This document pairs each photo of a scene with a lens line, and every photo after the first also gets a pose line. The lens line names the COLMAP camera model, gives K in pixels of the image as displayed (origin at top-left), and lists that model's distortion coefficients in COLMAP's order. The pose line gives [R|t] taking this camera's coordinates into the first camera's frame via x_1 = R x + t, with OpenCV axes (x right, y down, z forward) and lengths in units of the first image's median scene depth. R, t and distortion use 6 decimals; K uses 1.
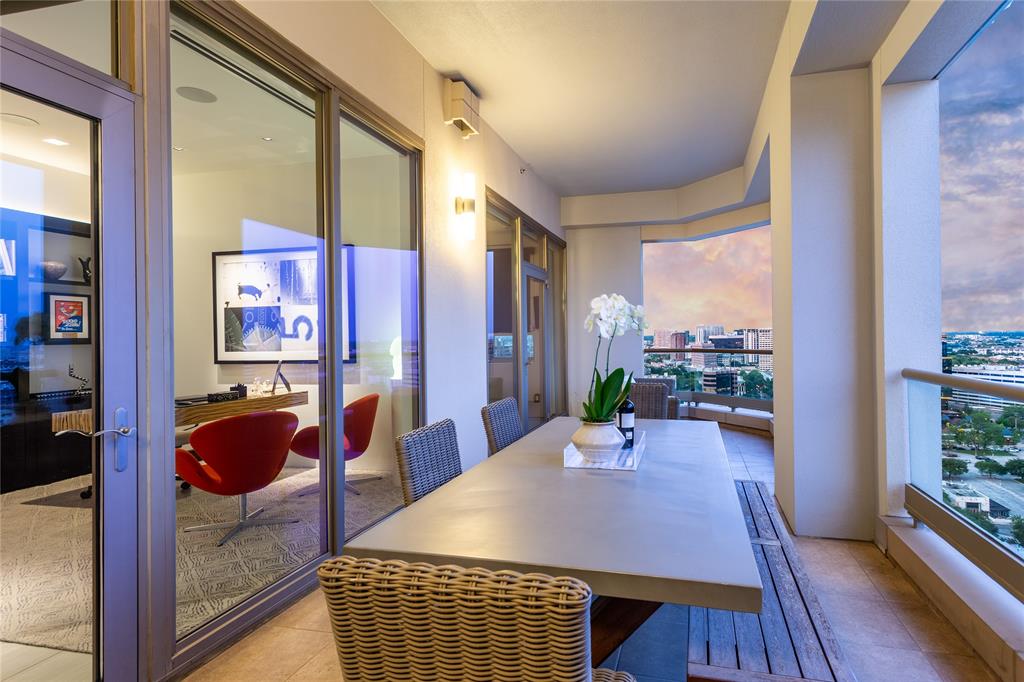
lens RADIAL K [[521.5, 0, 572.0], [0, 521.5, 337.2], [0, 0, 1]] dist [0.004246, -0.001363]
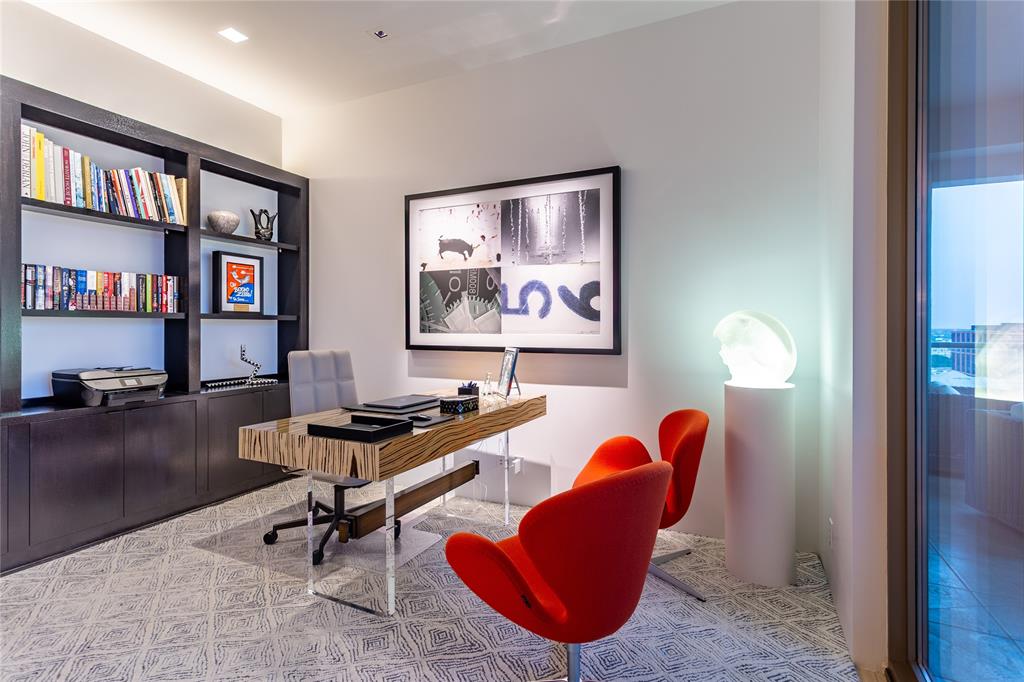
lens RADIAL K [[521.5, 0, 510.2], [0, 521.5, 335.4], [0, 0, 1]] dist [0.004246, -0.001363]
pose [[0.968441, 0.021323, -0.248328, -0.375422], [-0.017178, 0.999675, 0.018847, 0.016105], [0.248649, -0.013987, 0.968493, 0.342454]]
